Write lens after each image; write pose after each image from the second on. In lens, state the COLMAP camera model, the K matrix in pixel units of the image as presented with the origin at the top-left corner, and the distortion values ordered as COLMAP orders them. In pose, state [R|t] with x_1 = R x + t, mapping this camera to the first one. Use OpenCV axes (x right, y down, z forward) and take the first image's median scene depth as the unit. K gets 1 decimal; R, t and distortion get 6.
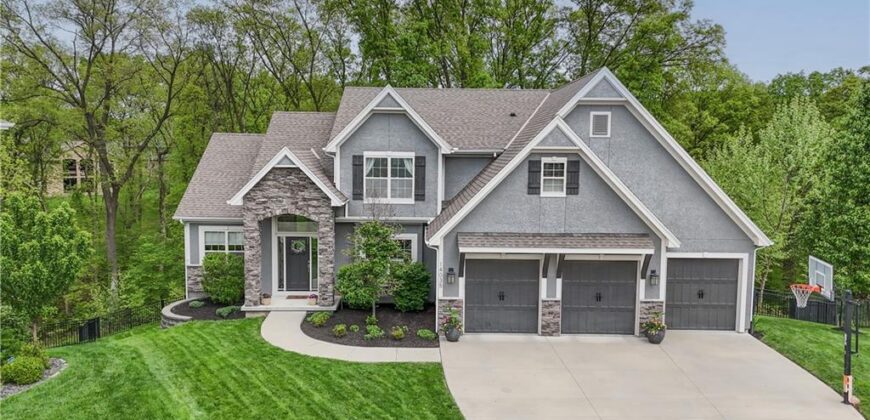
lens RADIAL K [[641.1, 0, 429.6], [0, 641.1, 203.8], [0, 0, 1]] dist [0.060888, -0.040533]
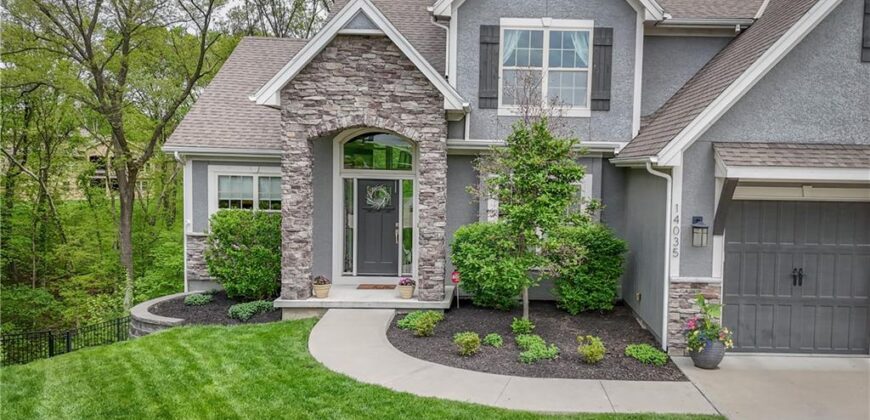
lens RADIAL K [[641.1, 0, 474.0], [0, 641.1, 206.1], [0, 0, 1]] dist [0.060888, -0.040533]
pose [[0.999697, 0.003556, -0.024361, -0.115389], [-0.004735, 0.998810, -0.048530, 0.108996], [0.024159, 0.048631, 0.998525, 0.473203]]
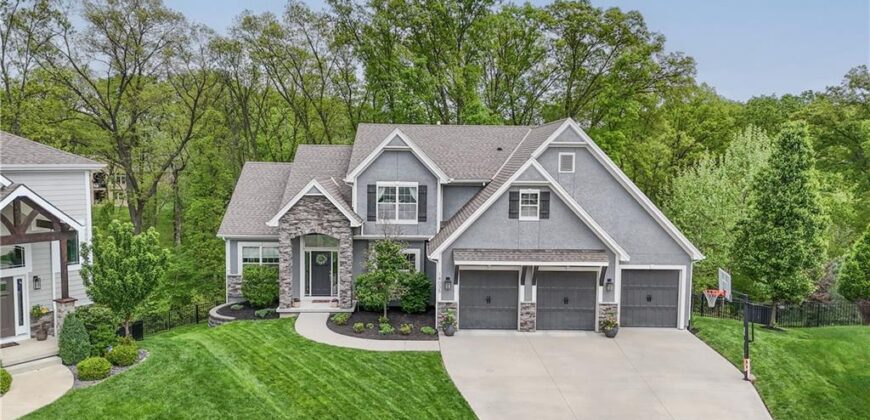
lens RADIAL K [[641.1, 0, 431.6], [0, 641.1, 204.8], [0, 0, 1]] dist [0.060888, -0.040533]
pose [[0.999972, 0.000656, 0.007388, -0.007005], [-0.000575, 0.999939, -0.010998, -0.024893], [-0.007395, 0.010993, 0.999912, -0.230844]]
